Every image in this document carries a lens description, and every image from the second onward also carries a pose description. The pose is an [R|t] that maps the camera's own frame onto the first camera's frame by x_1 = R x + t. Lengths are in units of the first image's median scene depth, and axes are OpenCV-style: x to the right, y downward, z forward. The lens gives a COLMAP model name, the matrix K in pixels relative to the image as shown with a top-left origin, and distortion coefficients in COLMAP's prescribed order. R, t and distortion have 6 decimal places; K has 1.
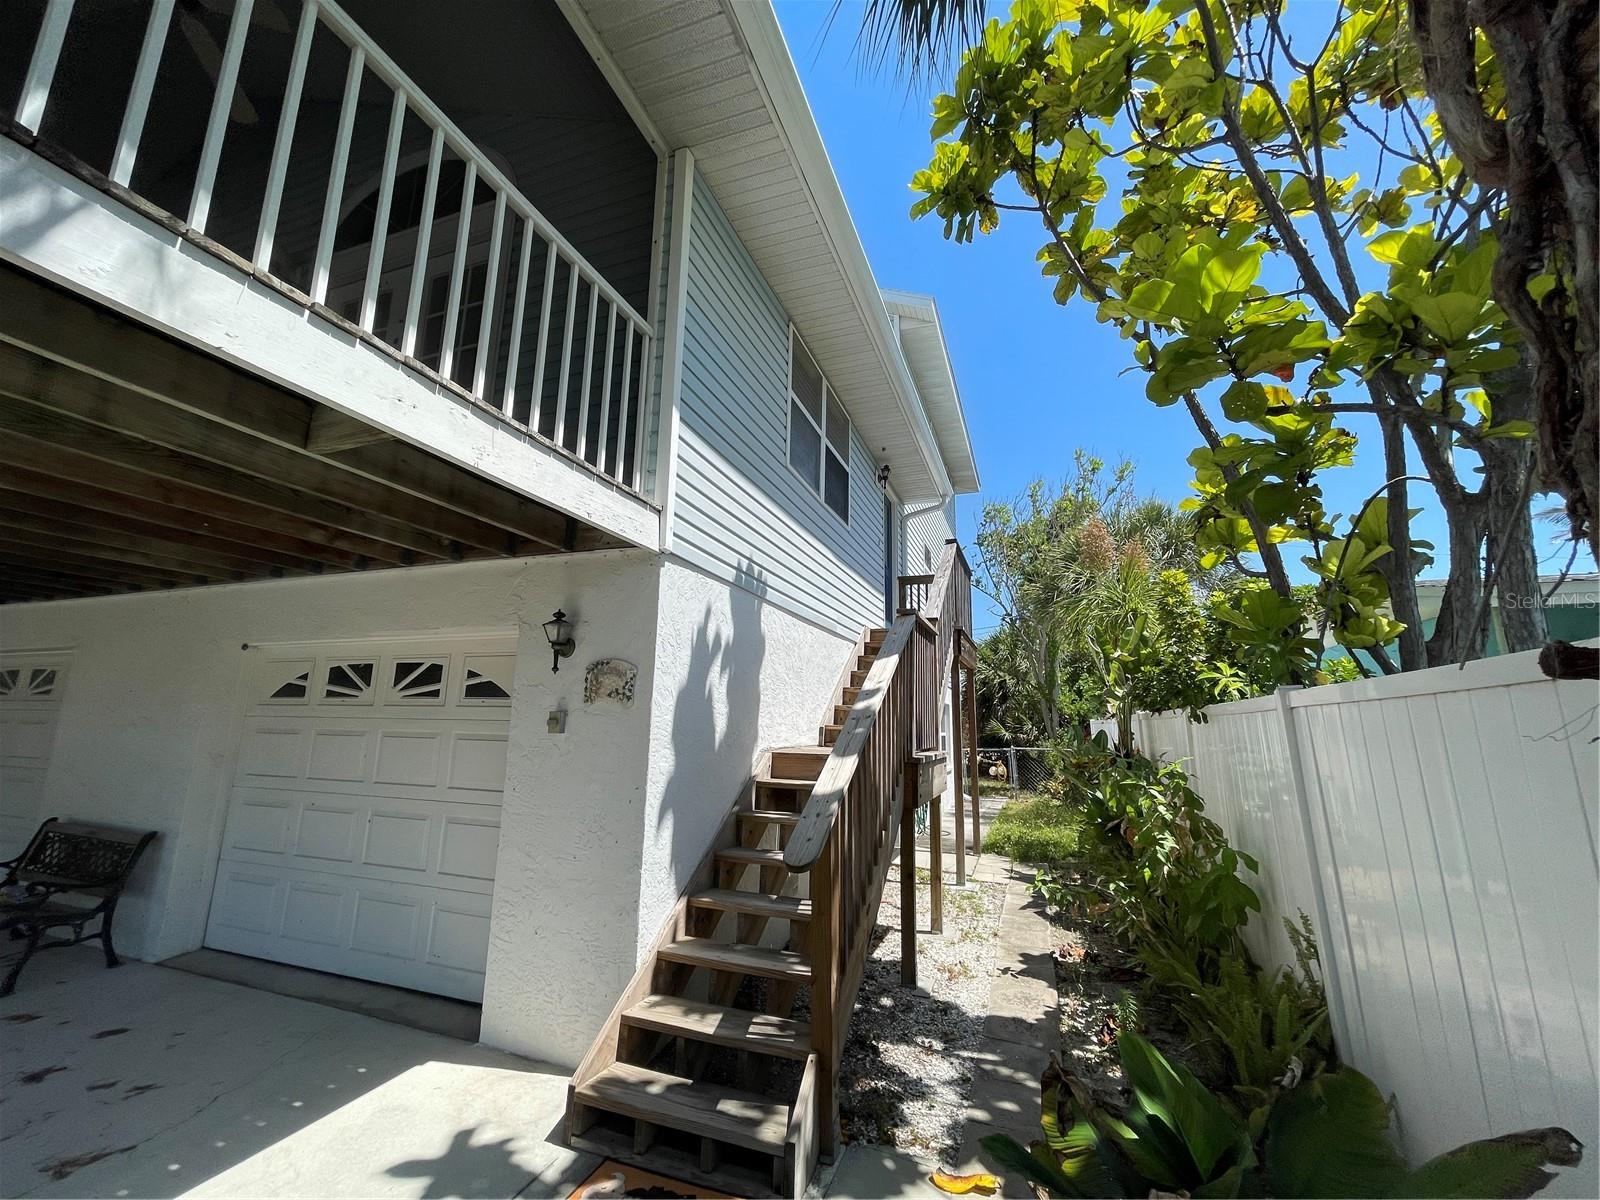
lens RADIAL K [[648.1, 0, 800.0], [0, 648.1, 600.0], [0, 0, 1]] dist [-0.000435, 0.000031]
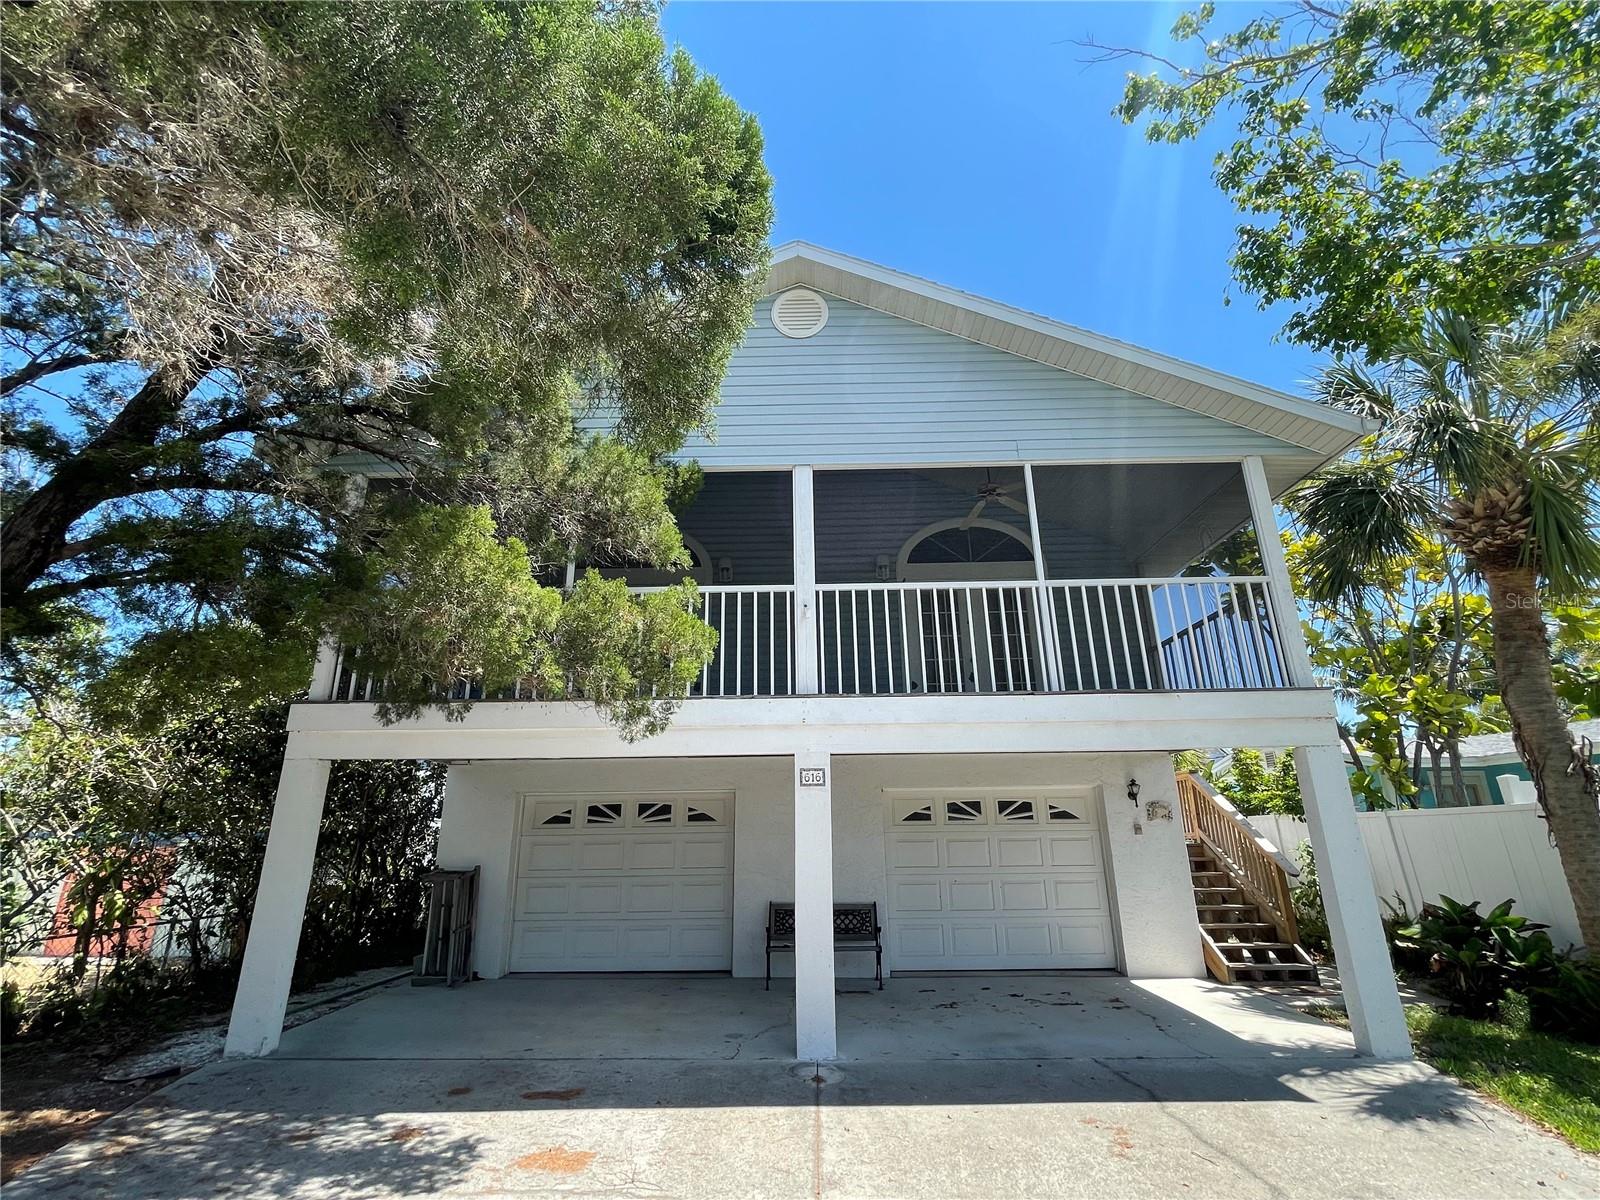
lens RADIAL K [[720.0, 0, 800.0], [0, 720.0, 600.0], [0, 0, 1]] dist [-0.019609, 0.013312]
pose [[0.944548, 0.077488, 0.319099, -1.745622], [-0.036425, 0.990486, -0.132704, -0.171462], [-0.326346, 0.113722, 0.938384, -0.783665]]
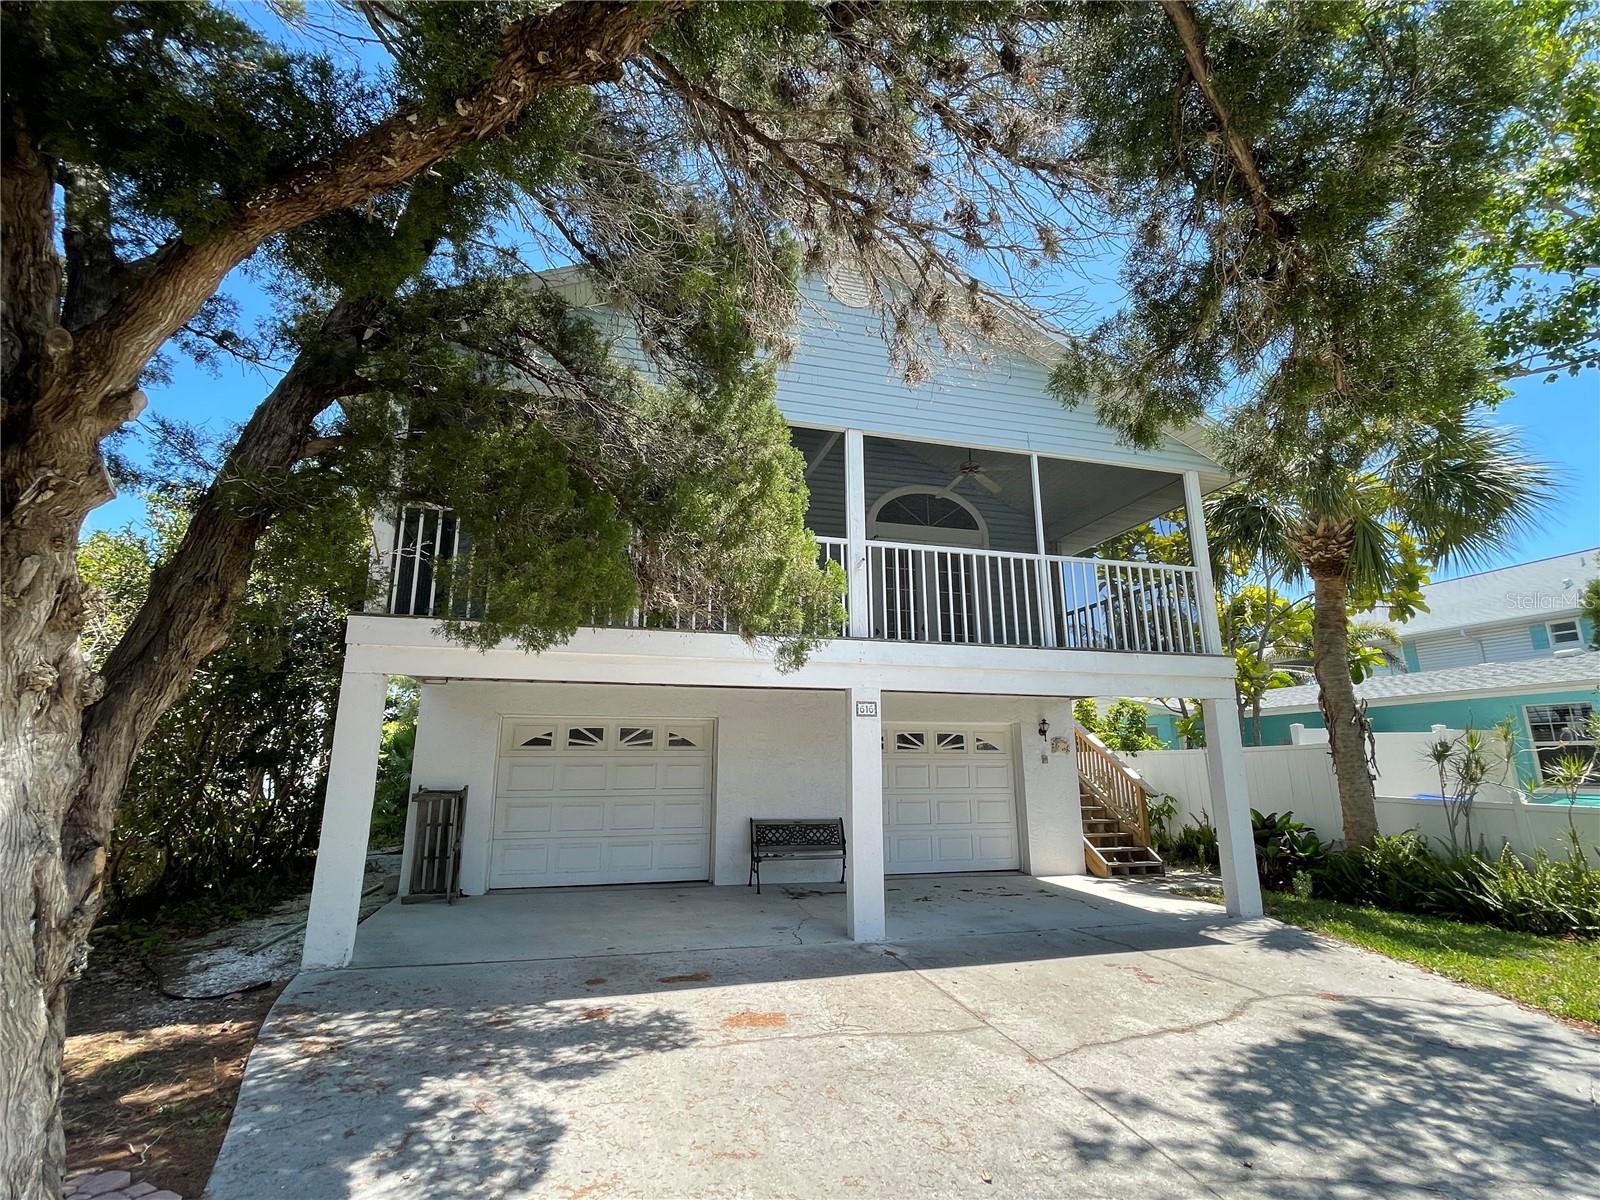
lens RADIAL K [[701.2, 0, 800.0], [0, 701.2, 600.0], [0, 0, 1]] dist [-0.001037, -0.000676]
pose [[0.820741, 0.117623, 0.559061, -2.231923], [-0.095174, 0.993052, -0.069210, -0.137330], [-0.563317, 0.003596, 0.826233, -0.669743]]
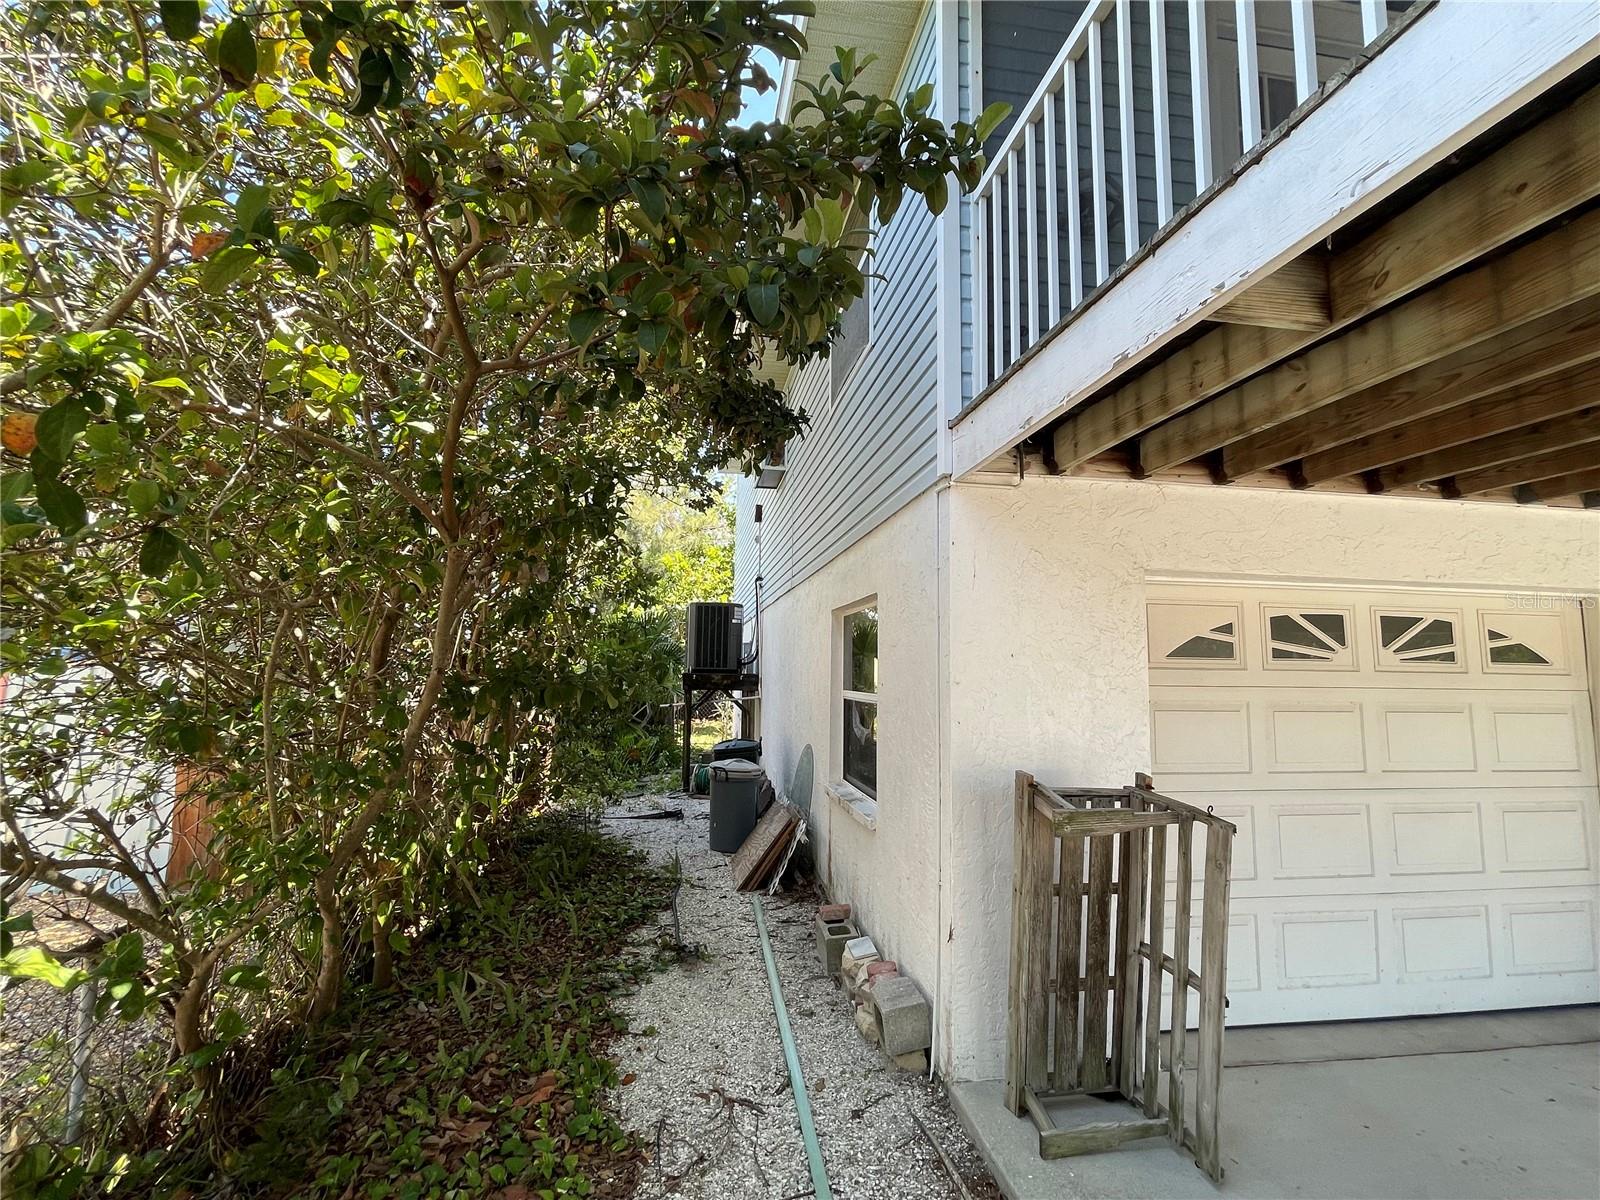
lens RADIAL K [[720.0, 0, 800.0], [0, 720.0, 600.0], [0, 0, 1]] dist [-0.019609, 0.013312]
pose [[0.875375, 0.047500, 0.481106, -2.429363], [-0.096027, 0.992416, 0.076739, 0.119751], [-0.473812, -0.113374, 0.873298, 0.887646]]
